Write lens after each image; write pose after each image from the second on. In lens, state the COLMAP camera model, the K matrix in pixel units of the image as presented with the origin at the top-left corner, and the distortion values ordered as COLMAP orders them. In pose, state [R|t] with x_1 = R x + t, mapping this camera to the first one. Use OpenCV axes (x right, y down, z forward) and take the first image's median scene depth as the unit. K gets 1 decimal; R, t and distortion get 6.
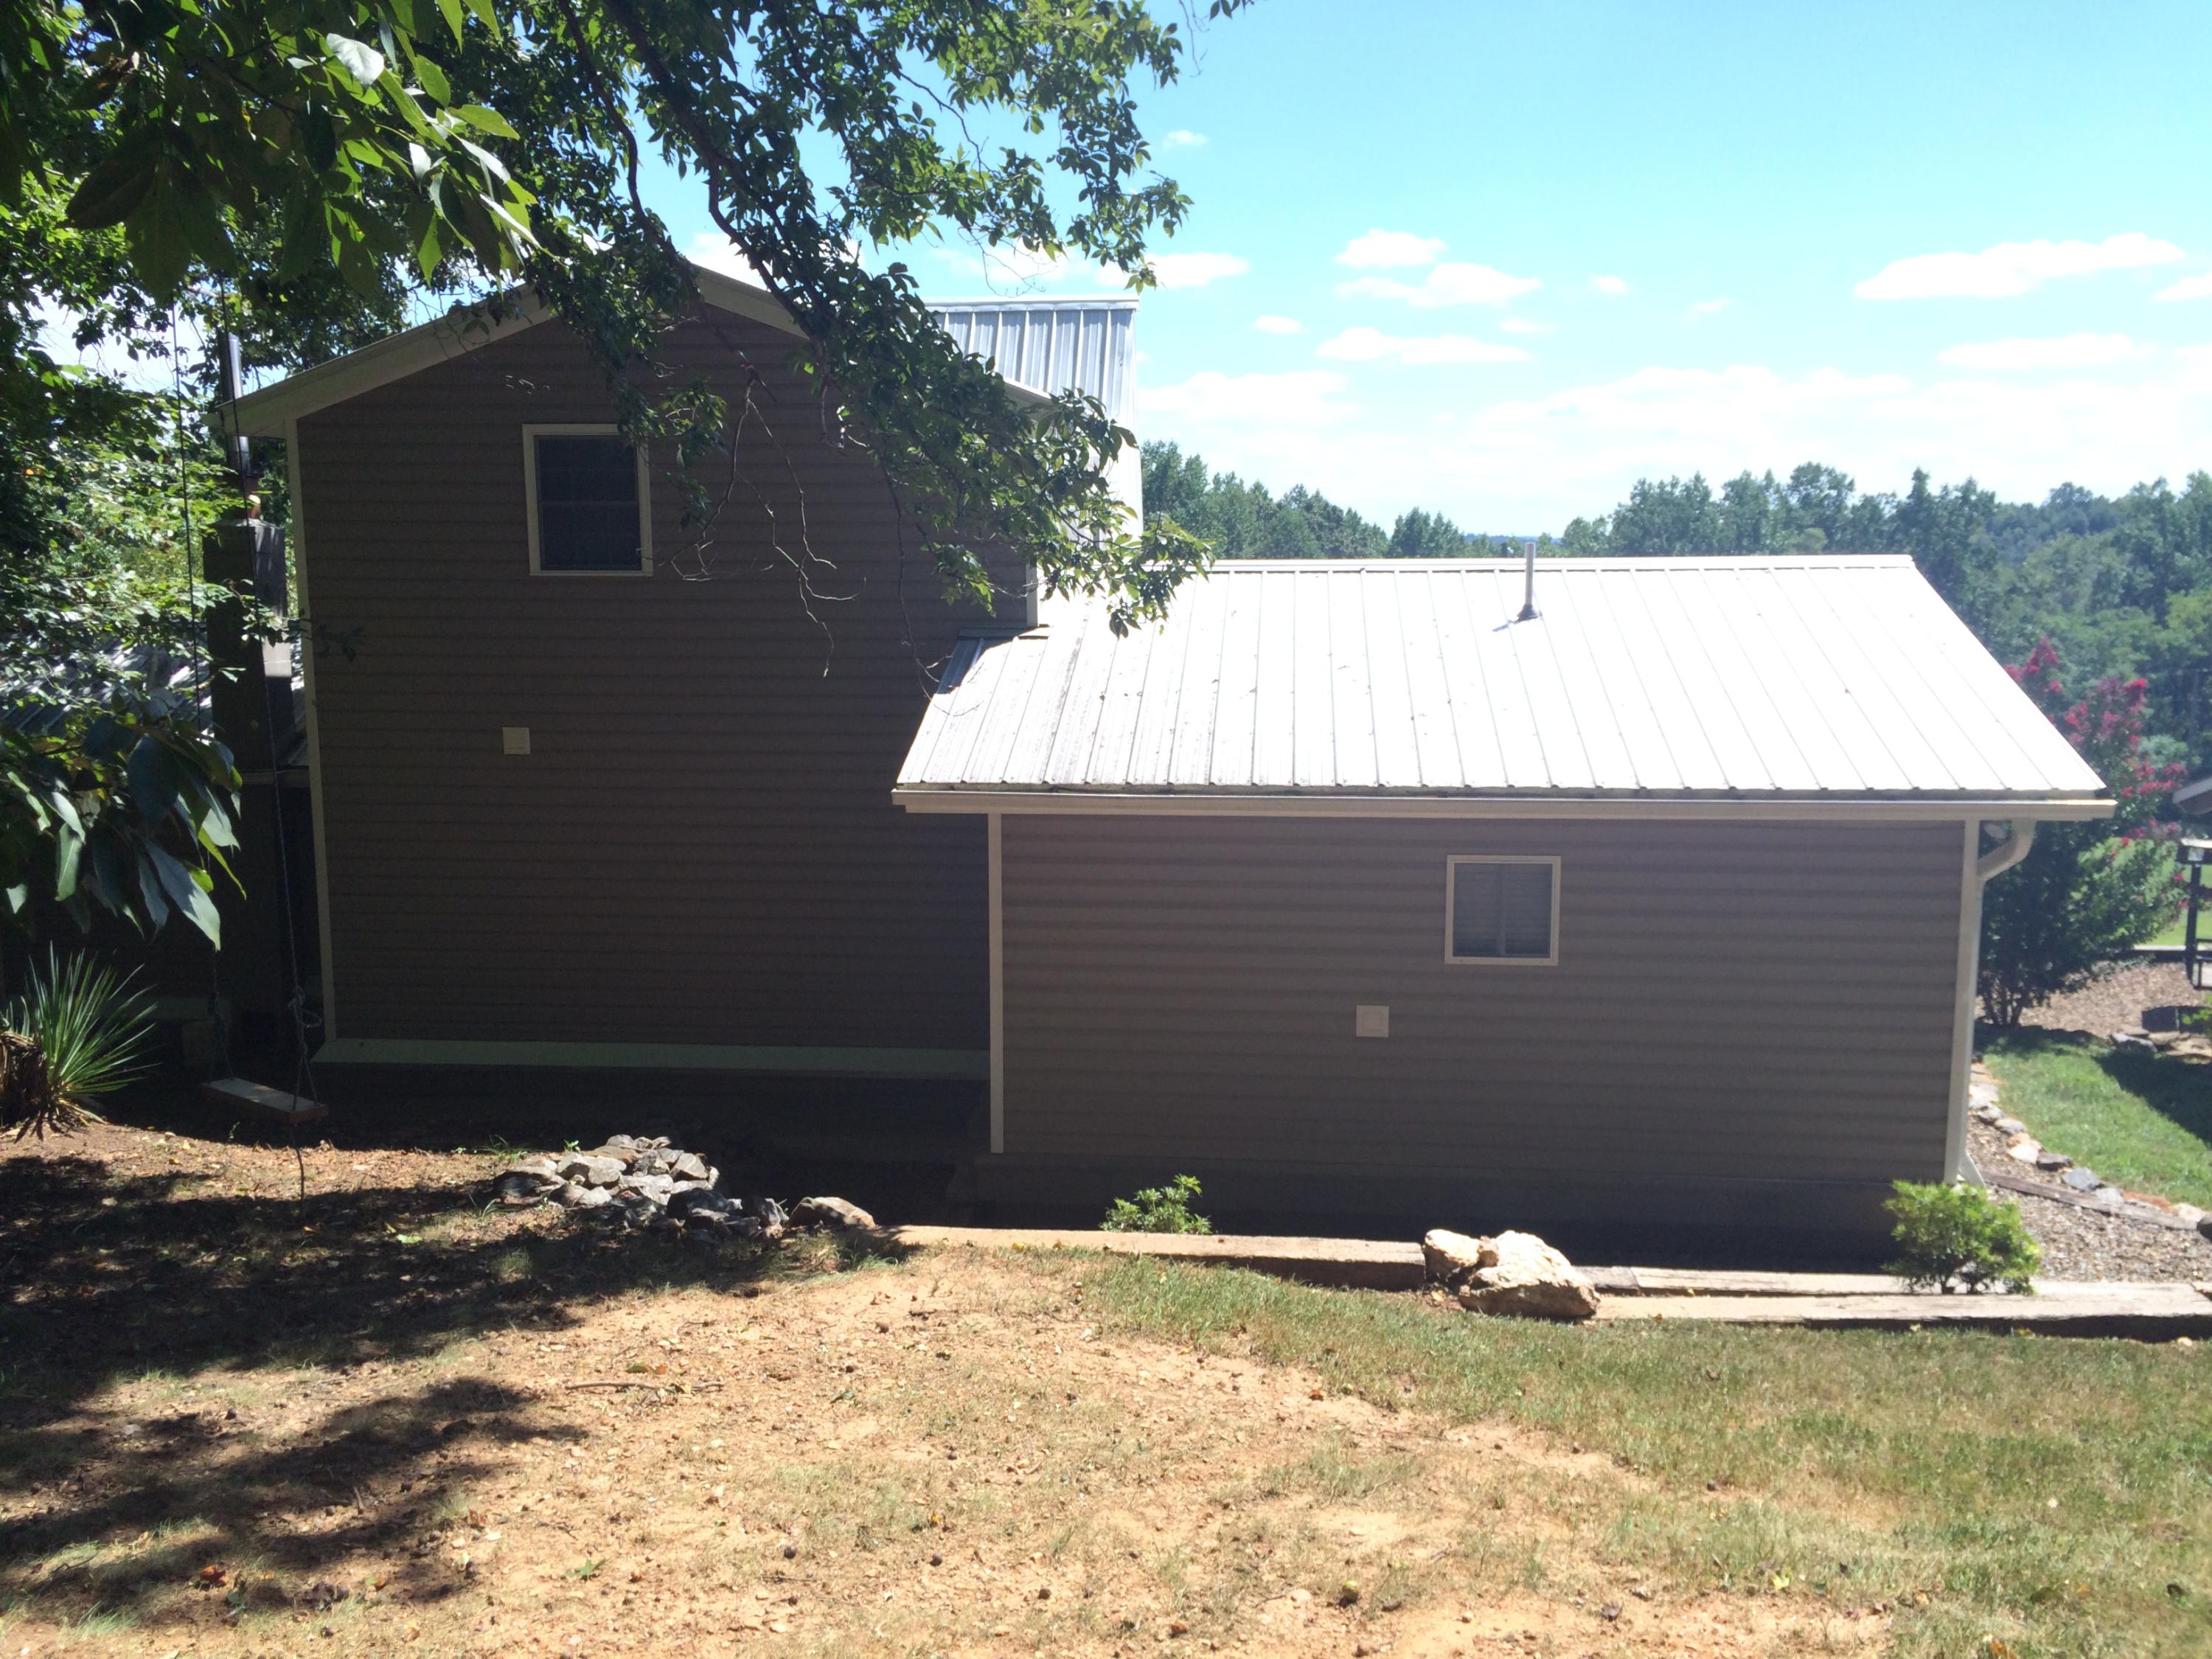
lens RADIAL K [[1910.2, 0, 1106.0], [0, 1910.2, 829.5], [0, 0, 1]] dist [0.054591, -0.060953]
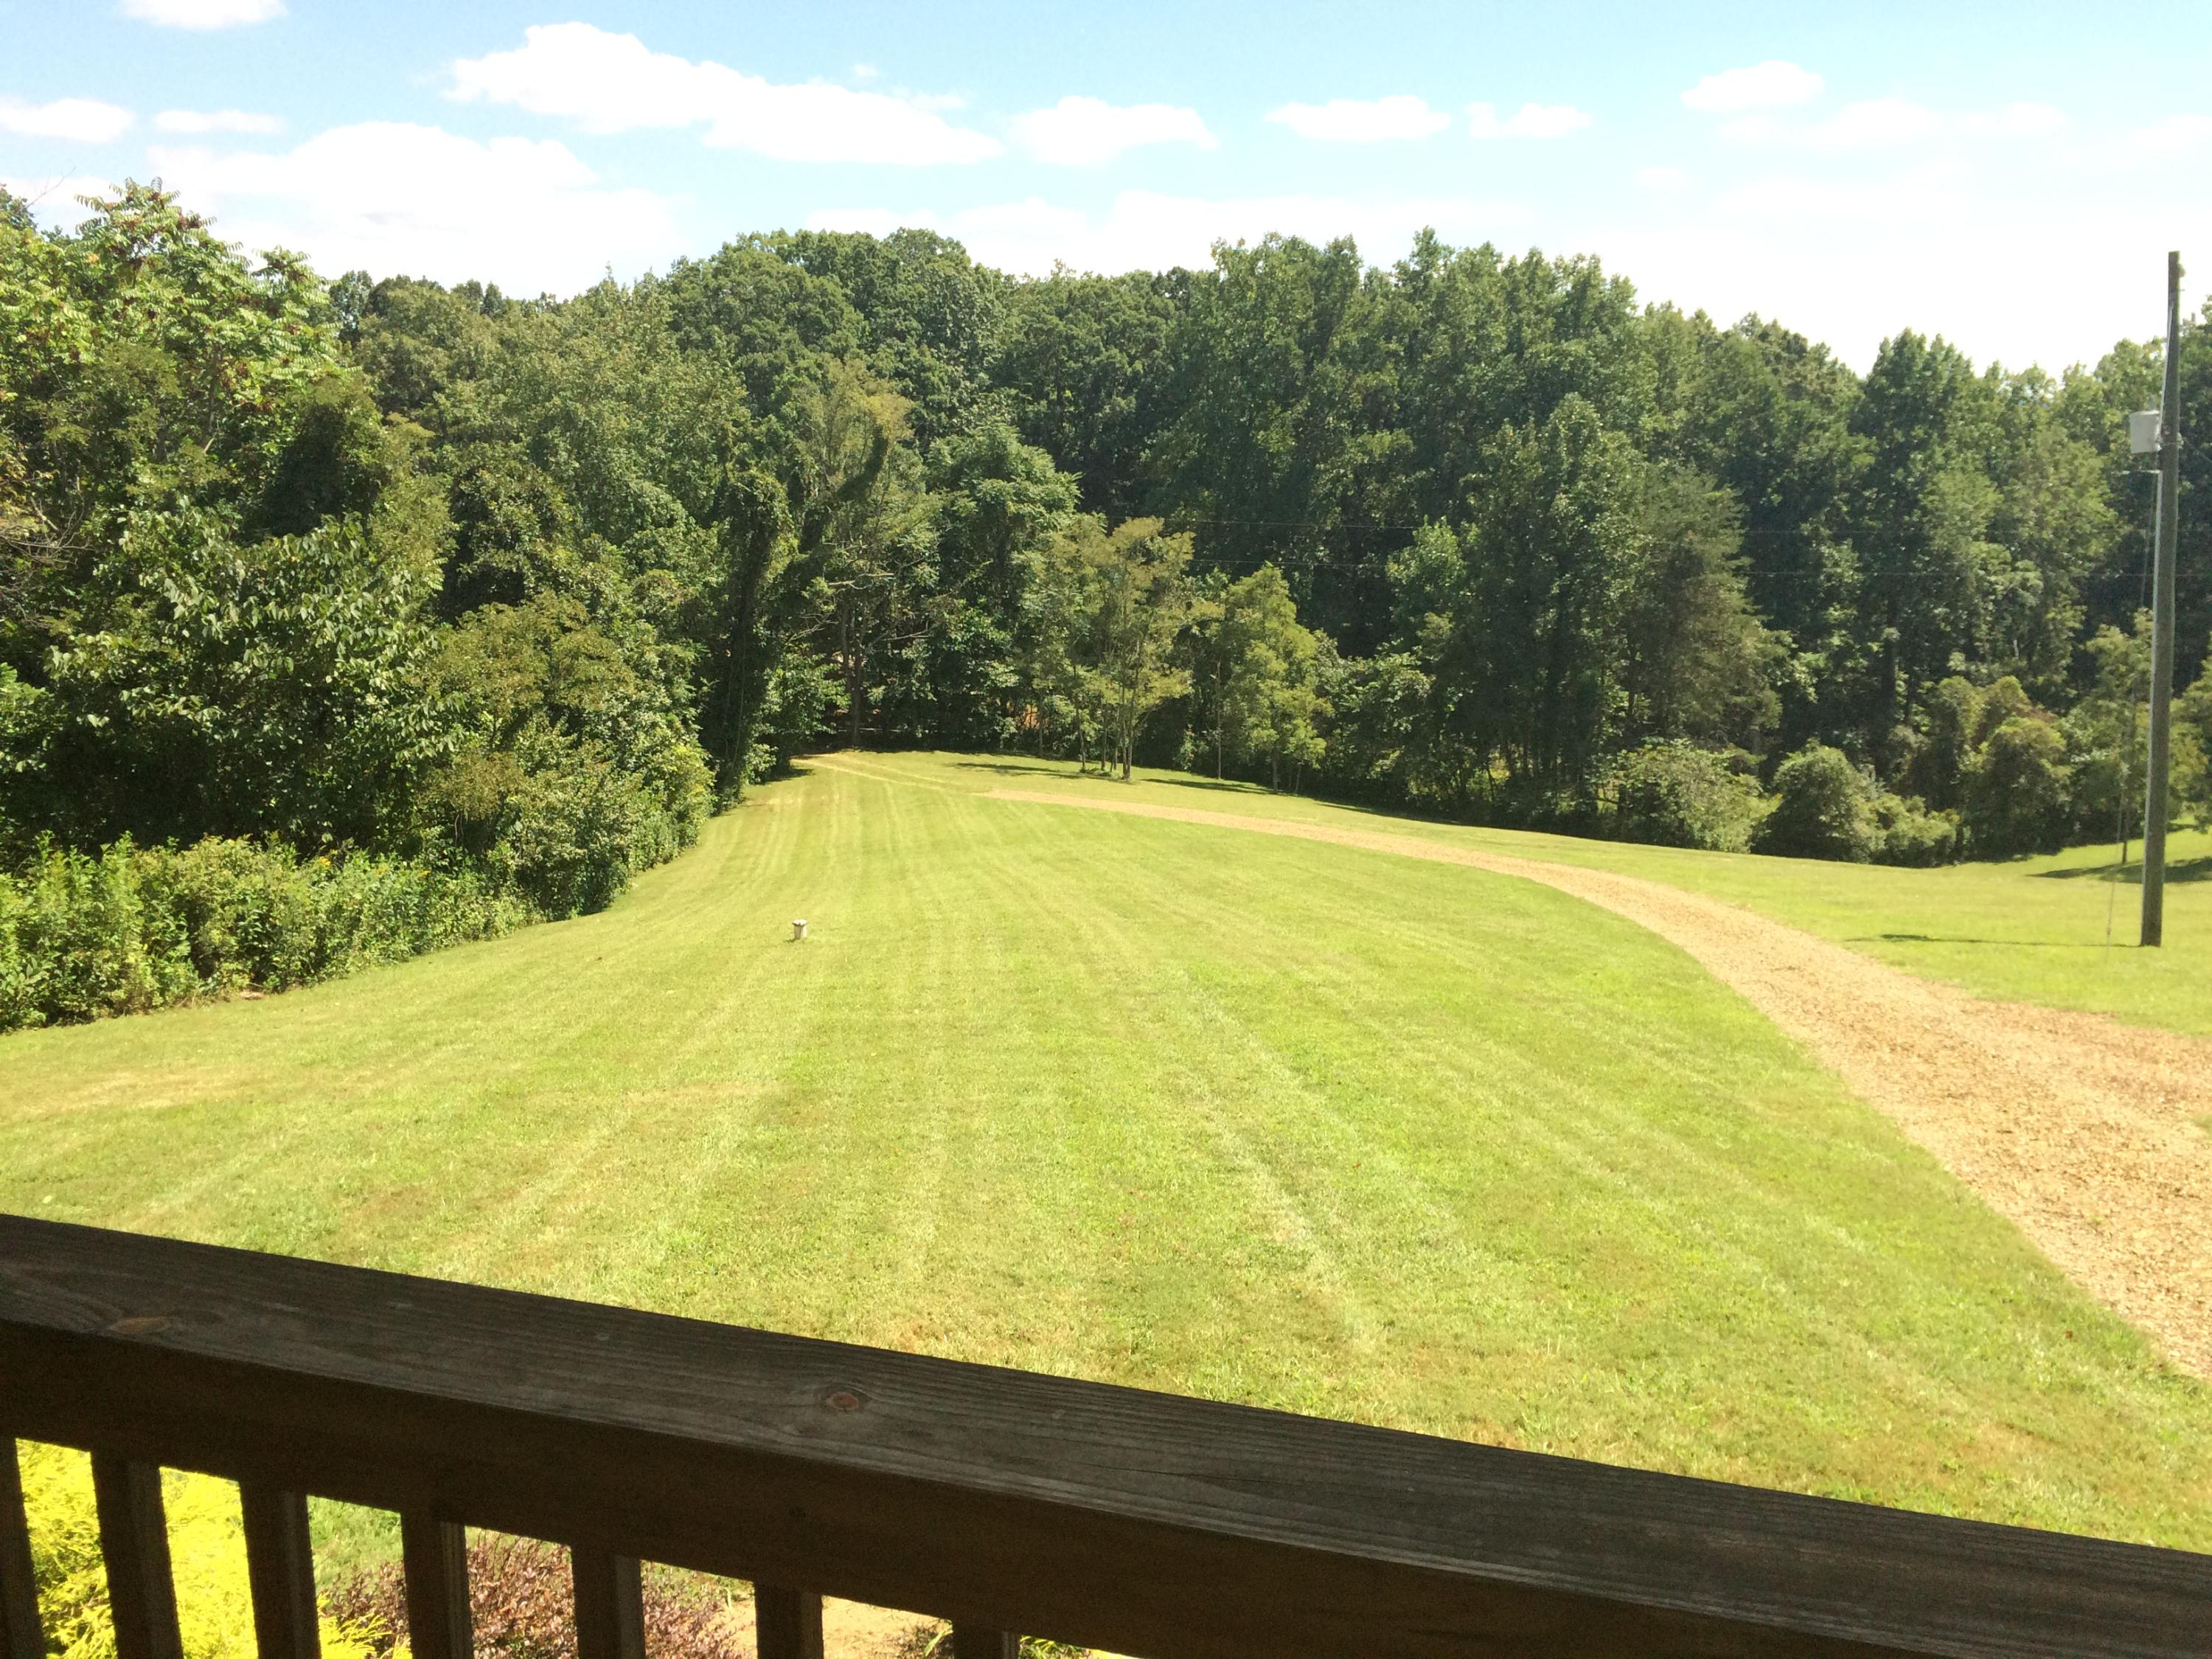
lens RADIAL K [[1910.2, 0, 1106.0], [0, 1910.2, 829.5], [0, 0, 1]] dist [0.054591, -0.060953]
pose [[0.977501, 0.036496, -0.207748, 0.010115], [-0.022647, 0.997383, 0.068656, -0.007577], [0.209710, -0.062406, 0.975770, 0.131216]]
